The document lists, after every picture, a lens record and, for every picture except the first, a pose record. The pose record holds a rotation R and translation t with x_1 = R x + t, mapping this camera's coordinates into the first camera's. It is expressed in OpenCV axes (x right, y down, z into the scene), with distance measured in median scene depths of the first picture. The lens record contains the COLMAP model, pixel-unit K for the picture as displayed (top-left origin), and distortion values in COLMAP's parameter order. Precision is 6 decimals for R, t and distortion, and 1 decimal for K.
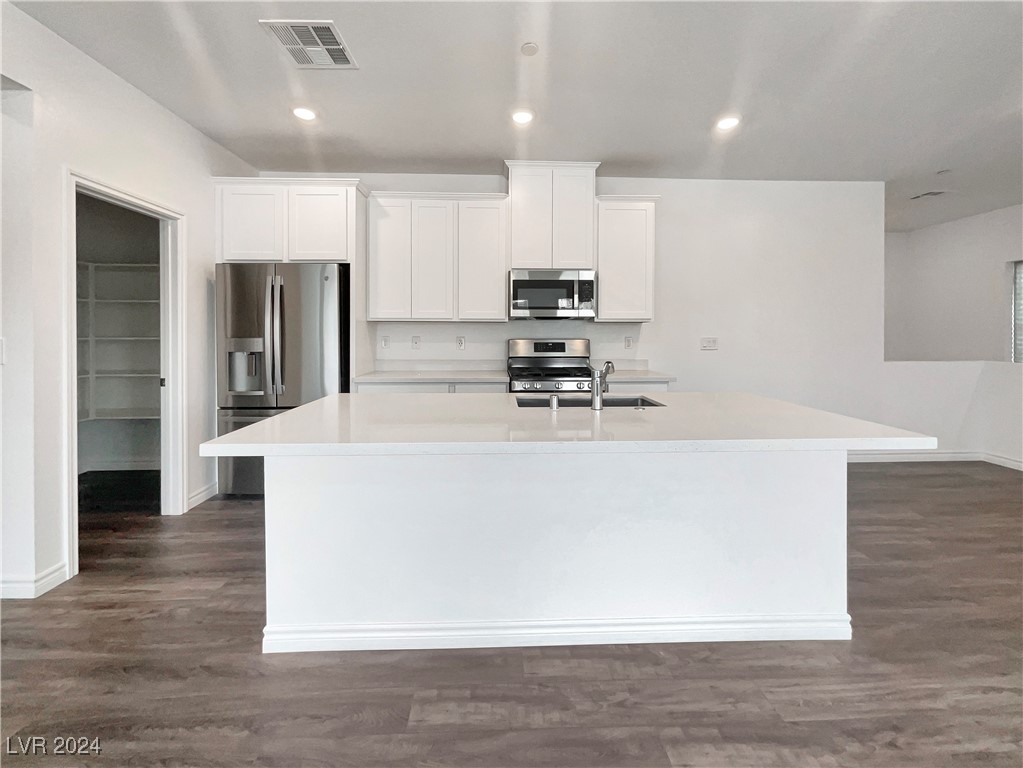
lens RADIAL K [[434.3, 0, 511.0], [0, 434.3, 343.2], [0, 0, 1]] dist [0.000437, -0.000698]
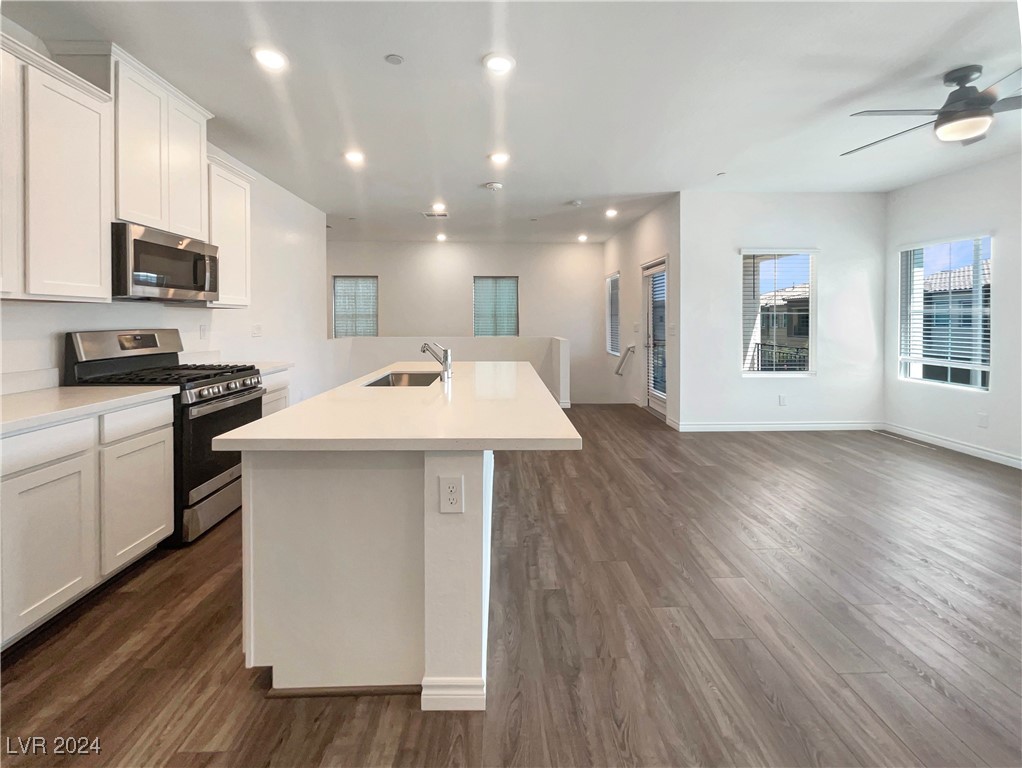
lens RADIAL K [[433.9, 0, 510.5], [0, 433.9, 343.2], [0, 0, 1]] dist [0.000437, -0.000698]
pose [[0.013676, -0.056838, 0.998290, -0.640975], [0.022780, 0.998142, 0.056517, -0.015218], [-0.999647, 0.021968, 0.014945, 0.434321]]
